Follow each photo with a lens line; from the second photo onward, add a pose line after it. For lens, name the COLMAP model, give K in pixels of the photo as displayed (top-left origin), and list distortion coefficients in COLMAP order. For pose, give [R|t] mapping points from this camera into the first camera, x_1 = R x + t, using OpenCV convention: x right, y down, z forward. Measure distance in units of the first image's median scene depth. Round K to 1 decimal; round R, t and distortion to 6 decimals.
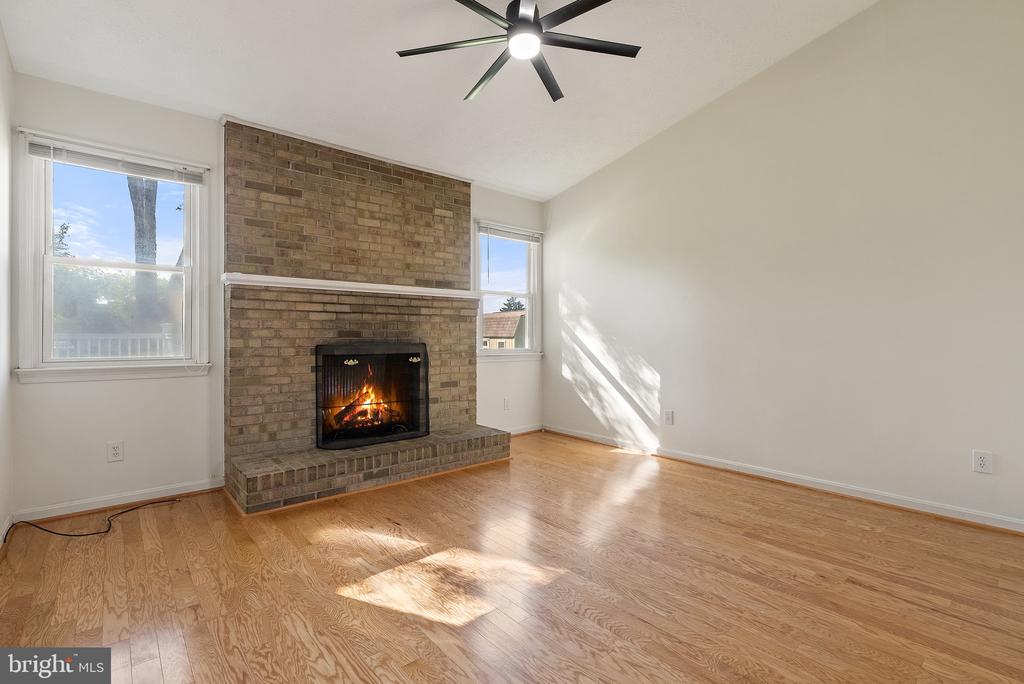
lens RADIAL K [[466.0, 0, 512.0], [0, 466.0, 342.0], [0, 0, 1]] dist [-0.017850, 0.000269]
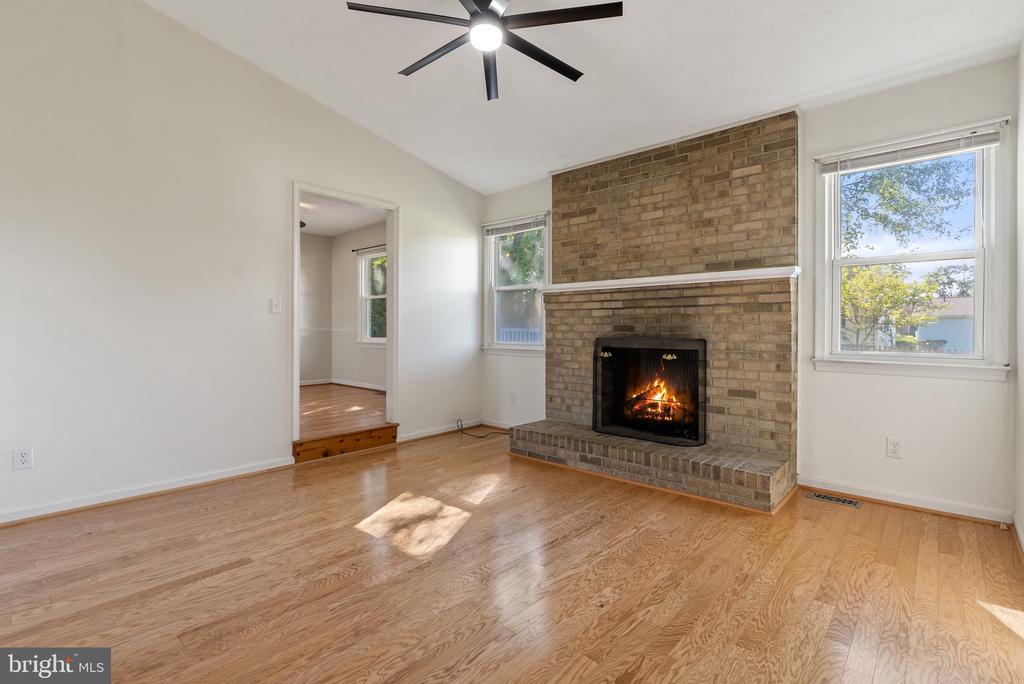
lens RADIAL K [[471.1, 0, 512.1], [0, 471.1, 331.9], [0, 0, 1]] dist [-0.002985, -0.000179]
pose [[0.138332, 0.008338, -0.990351, 0.660512], [-0.012745, 0.999897, 0.006639, -0.012832], [0.990304, 0.011704, 0.138424, 0.585394]]
